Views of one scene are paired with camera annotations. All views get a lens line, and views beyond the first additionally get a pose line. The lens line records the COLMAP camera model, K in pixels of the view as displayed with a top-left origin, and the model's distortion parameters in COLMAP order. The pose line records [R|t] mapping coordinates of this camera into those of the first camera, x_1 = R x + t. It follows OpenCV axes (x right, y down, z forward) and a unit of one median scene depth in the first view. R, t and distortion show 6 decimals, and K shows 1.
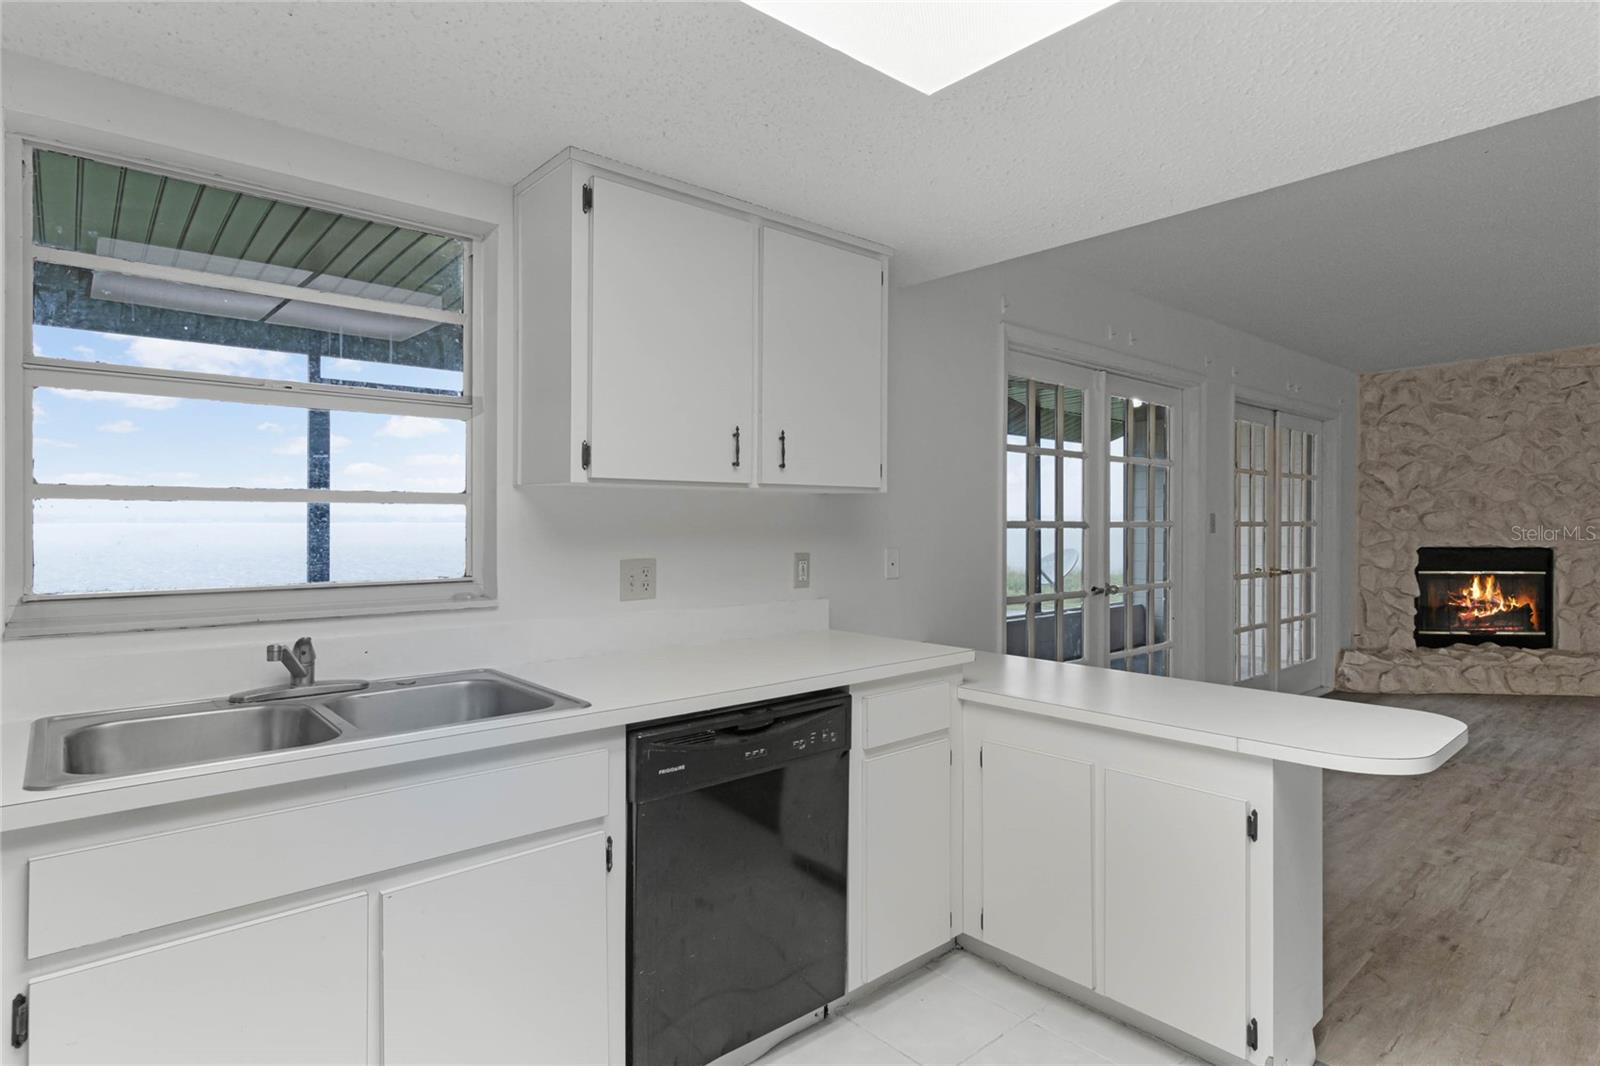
lens RADIAL K [[841.8, 0, 803.8], [0, 841.8, 519.1], [0, 0, 1]] dist [-0.005016, -0.001913]
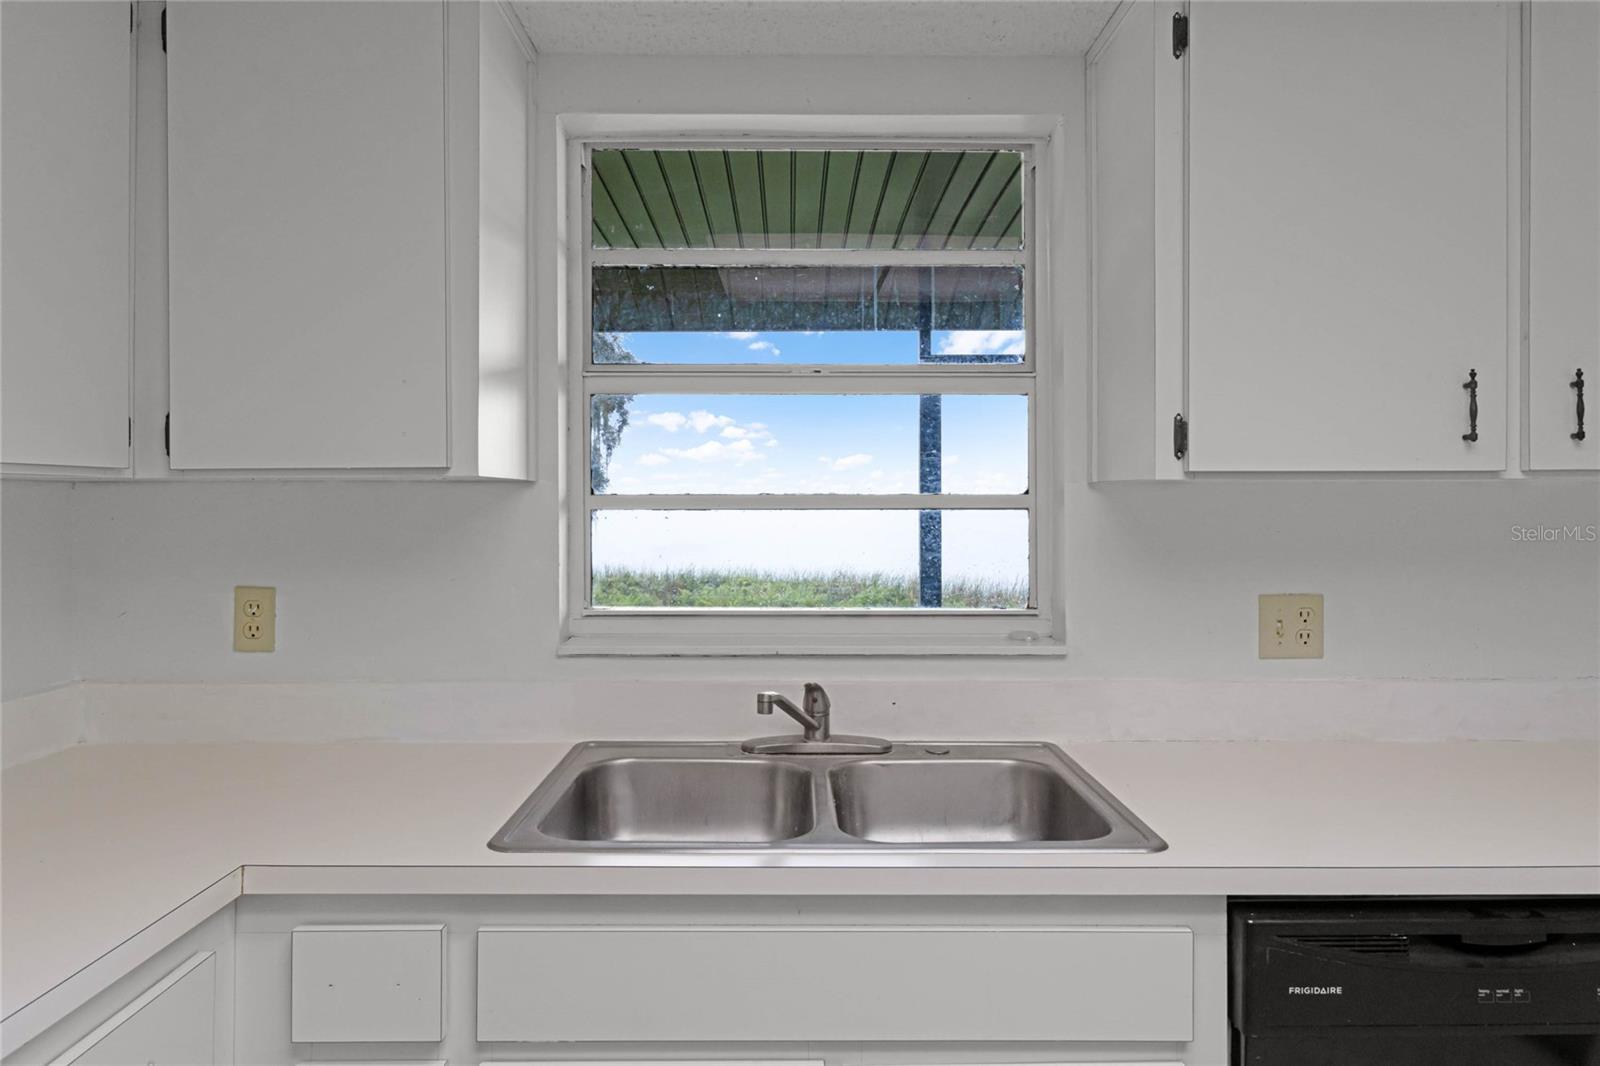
lens RADIAL K [[1001.6, 0, 794.8], [0, 1001.6, 502.9], [0, 0, 1]] dist [-0.000676, -0.001511]
pose [[0.753624, -0.003825, -0.657295, 0.019896], [0.003893, 0.999992, -0.001355, -0.026069], [0.657295, -0.001538, 0.753632, 0.237370]]
